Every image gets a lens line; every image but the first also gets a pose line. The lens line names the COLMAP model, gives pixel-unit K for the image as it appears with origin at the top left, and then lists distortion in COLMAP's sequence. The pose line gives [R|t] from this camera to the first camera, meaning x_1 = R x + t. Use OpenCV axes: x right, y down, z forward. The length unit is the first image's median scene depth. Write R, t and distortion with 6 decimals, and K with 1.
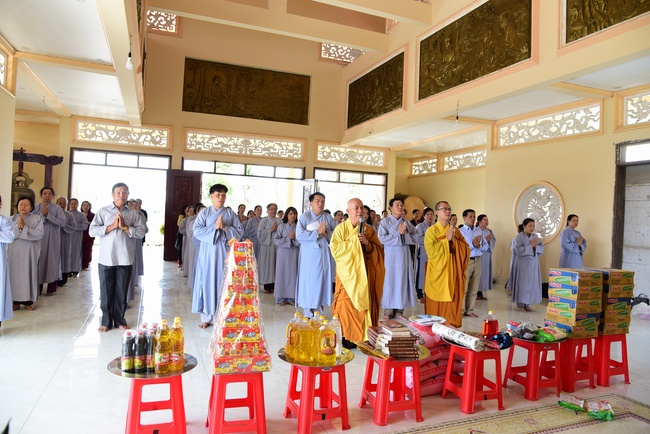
lens RADIAL K [[446.9, 0, 325.0], [0, 446.9, 217.0], [0, 0, 1]] dist [-0.105209, 0.055061]
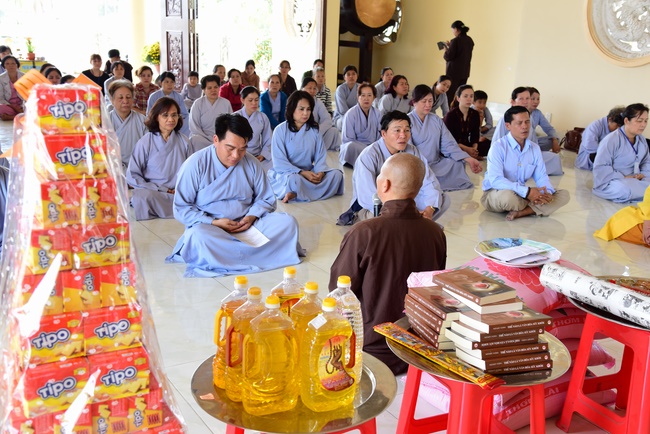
lens RADIAL K [[744.7, 0, 325.0], [0, 744.7, 217.0], [0, 0, 1]] dist [0.129543, 0.043025]
pose [[0.986270, -0.049270, 0.157621, -0.025605], [0.007905, 0.967449, 0.252944, 0.003688], [-0.164952, -0.248225, 0.954555, 0.119350]]
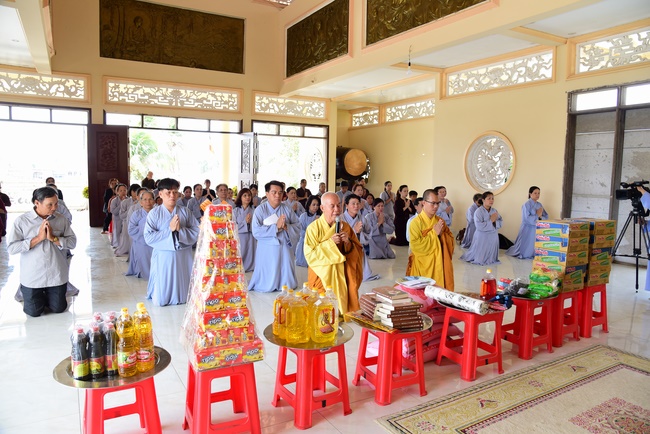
lens RADIAL K [[452.1, 0, 325.0], [0, 452.1, 217.0], [0, 0, 1]] dist [-0.100425, 0.062485]
pose [[0.987587, -0.040642, 0.151723, -0.032077], [0.025548, 0.994646, 0.100137, 0.000705], [-0.154980, -0.095018, 0.983338, 0.046482]]
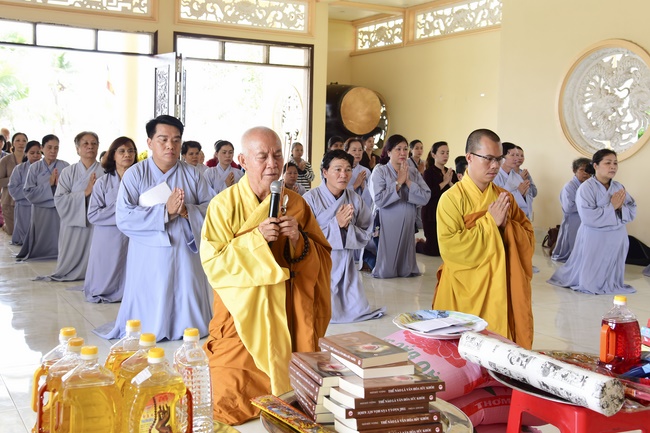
lens RADIAL K [[749.4, 0, 303.1], [0, 749.4, 188.7], [0, 0, 1]] dist [0.000806, 0.216389]
pose [[0.991504, -0.029041, 0.126793, 0.010928], [0.021011, 0.997715, 0.064217, 0.024755], [-0.128368, -0.061007, 0.989848, 0.131552]]
